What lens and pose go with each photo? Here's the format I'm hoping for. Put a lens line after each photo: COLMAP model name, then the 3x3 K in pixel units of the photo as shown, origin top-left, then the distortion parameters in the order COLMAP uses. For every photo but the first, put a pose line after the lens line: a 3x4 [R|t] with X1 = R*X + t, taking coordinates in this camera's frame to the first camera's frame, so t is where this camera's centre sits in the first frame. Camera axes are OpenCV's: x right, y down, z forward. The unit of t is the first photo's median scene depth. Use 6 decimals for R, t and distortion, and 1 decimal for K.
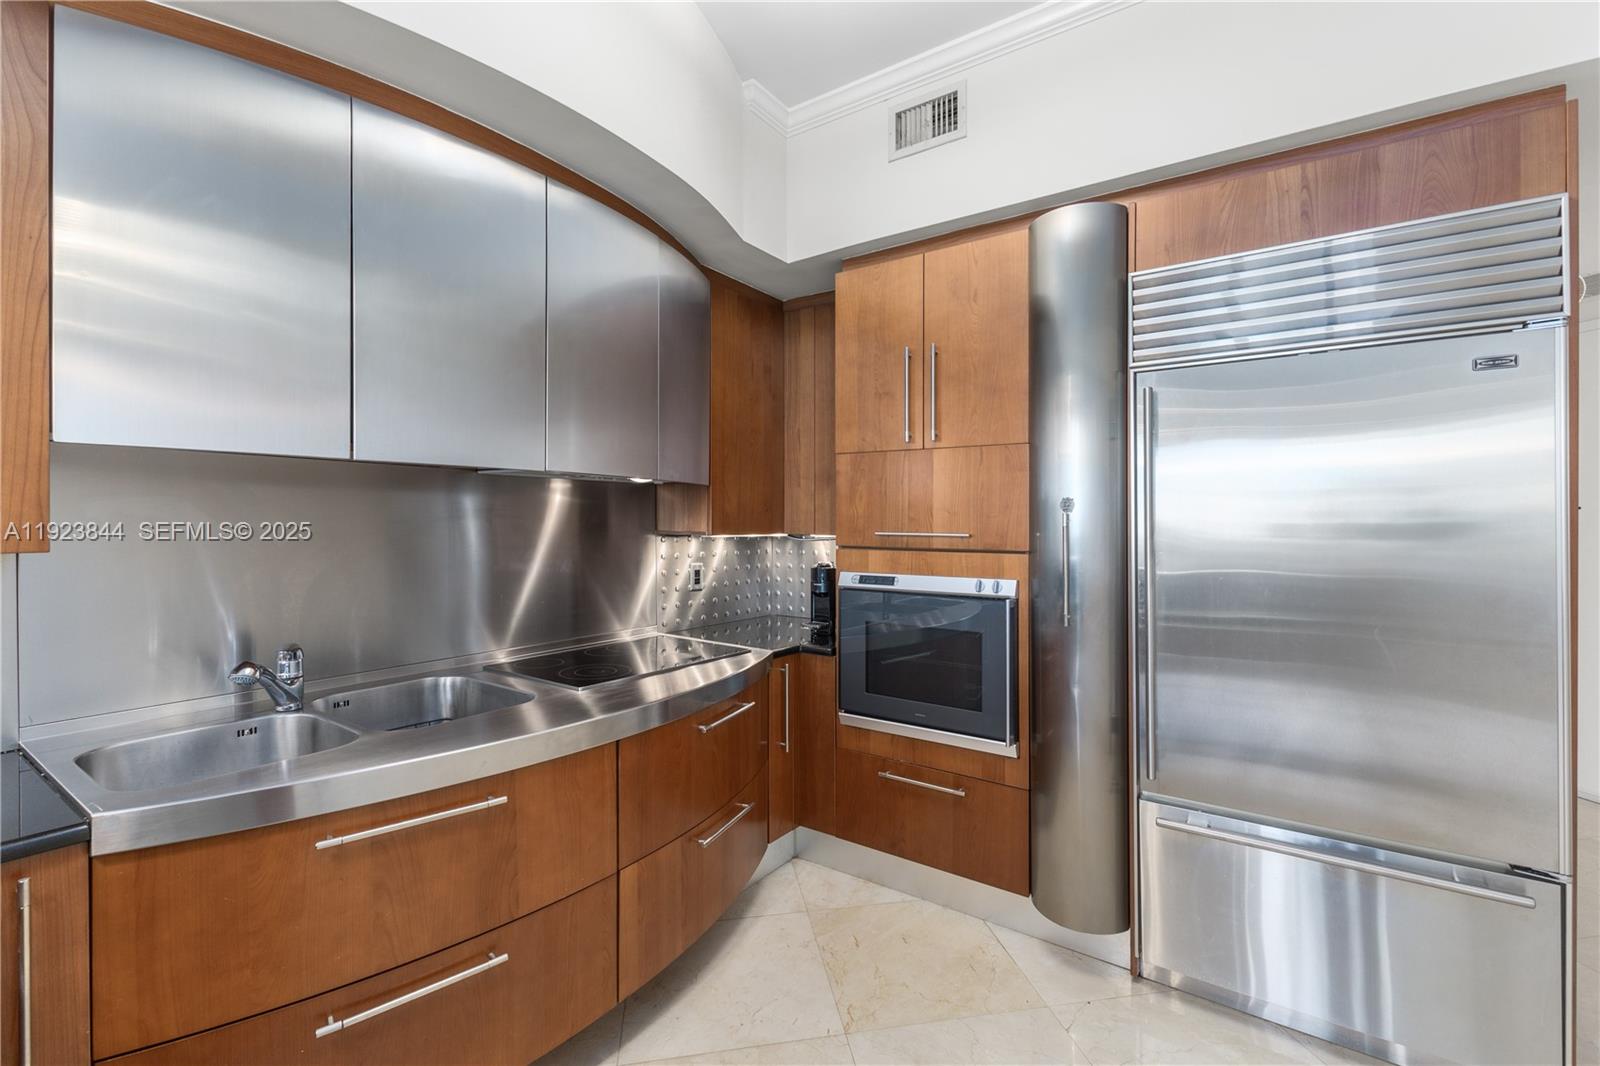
lens RADIAL K [[698.8, 0, 825.3], [0, 698.8, 491.9], [0, 0, 1]] dist [0.012416, -0.001230]
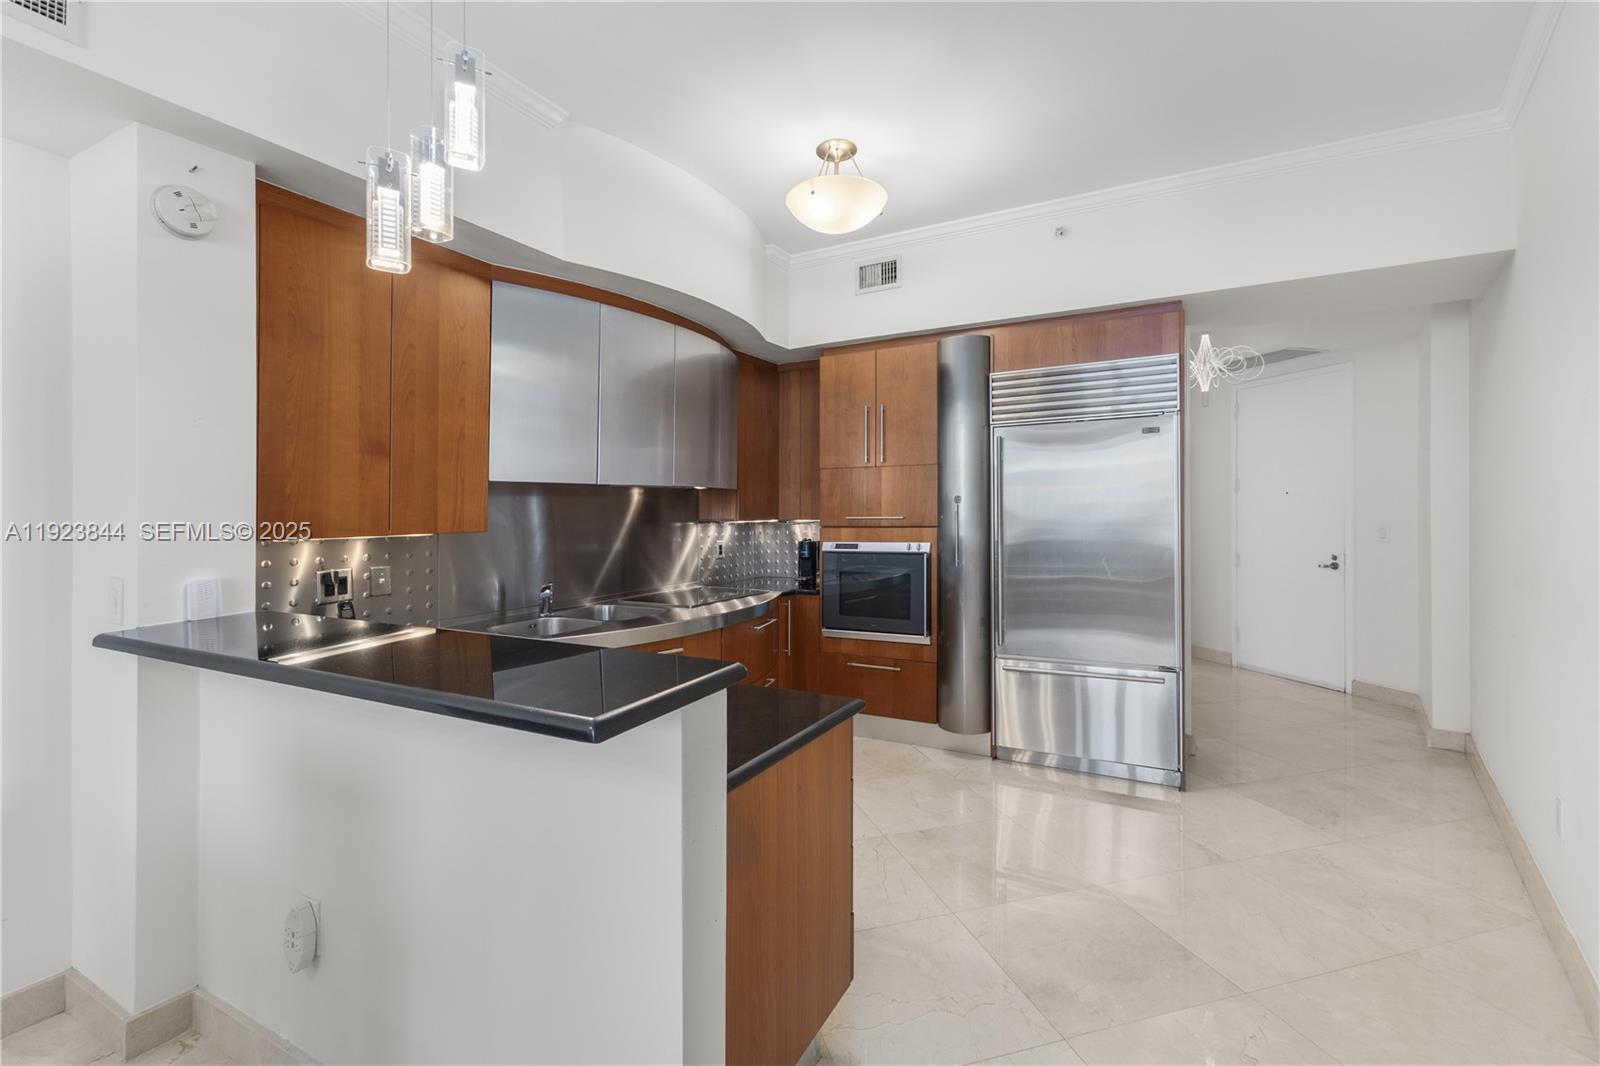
lens RADIAL K [[698.8, 0, 818.4], [0, 698.8, 494.7], [0, 0, 1]] dist [0.012416, -0.001230]
pose [[0.992700, 0.000752, 0.120609, -0.197077], [-0.000555, 0.999998, -0.001664, 0.008959], [-0.120610, 0.001585, 0.992699, -0.643031]]
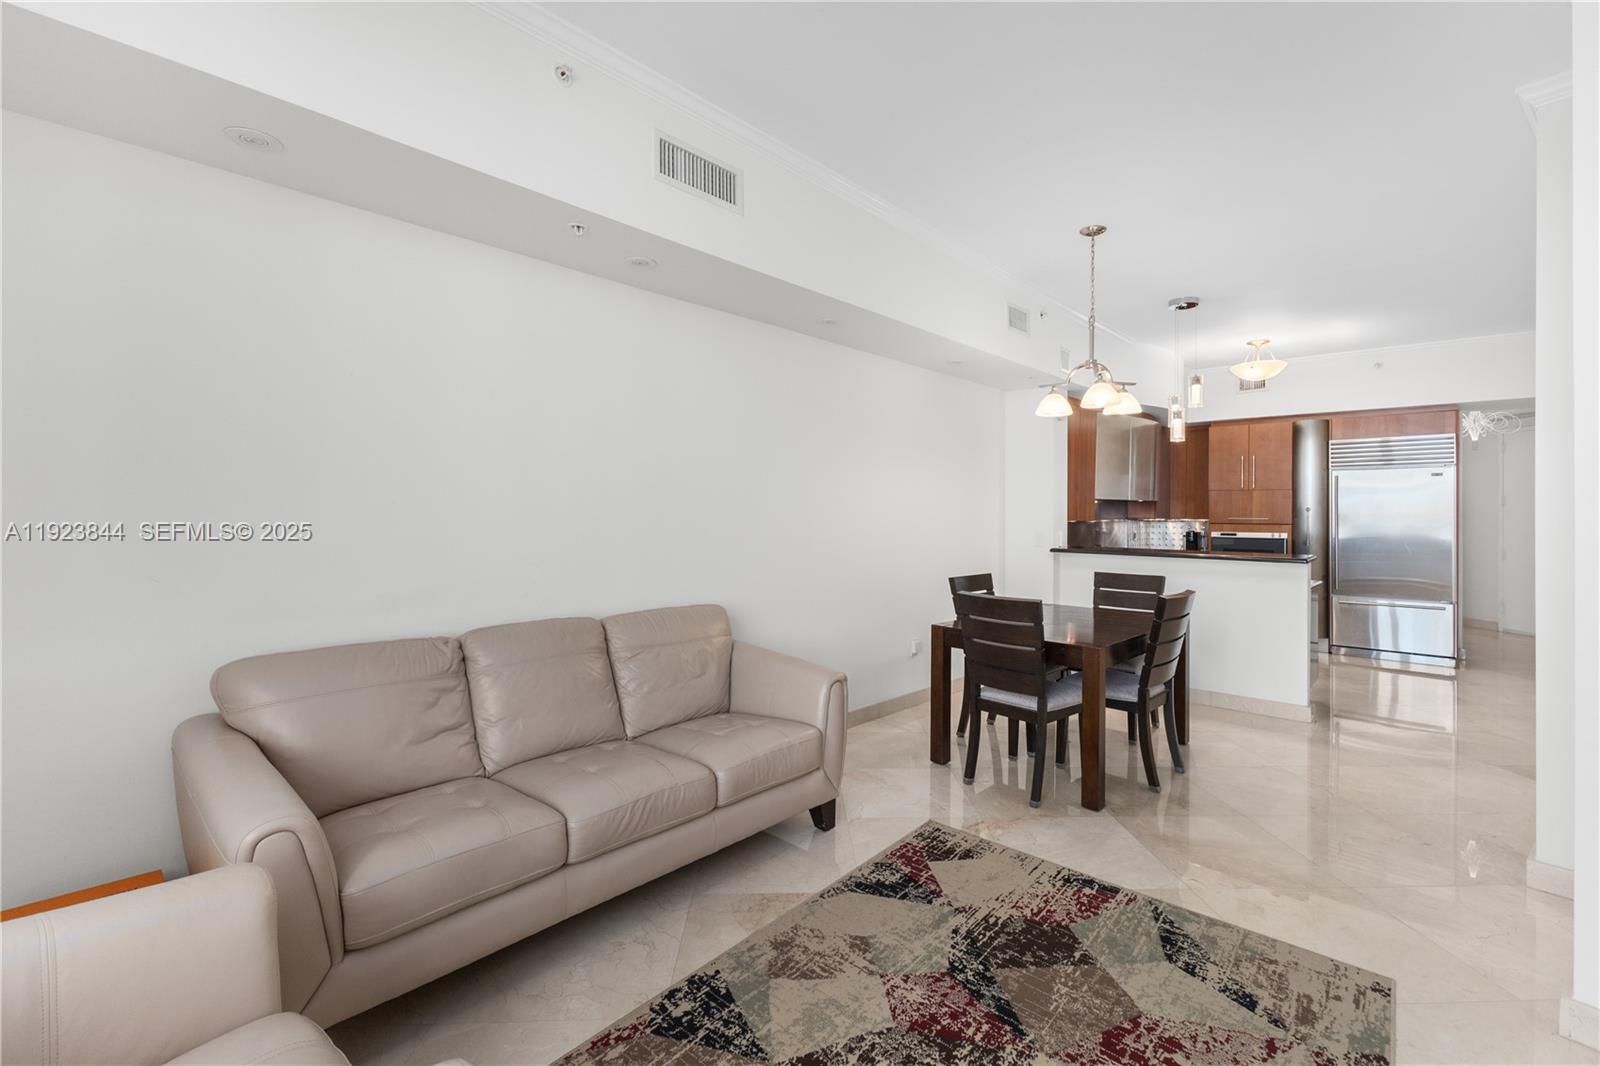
lens RADIAL K [[698.8, 0, 819.0], [0, 698.8, 491.0], [0, 0, 1]] dist [0.012416, -0.001230]
pose [[0.991282, 0.009539, -0.131415, -1.281969], [-0.010386, 0.999930, -0.005754, -0.021828], [0.131351, 0.007069, 0.991311, -2.203424]]
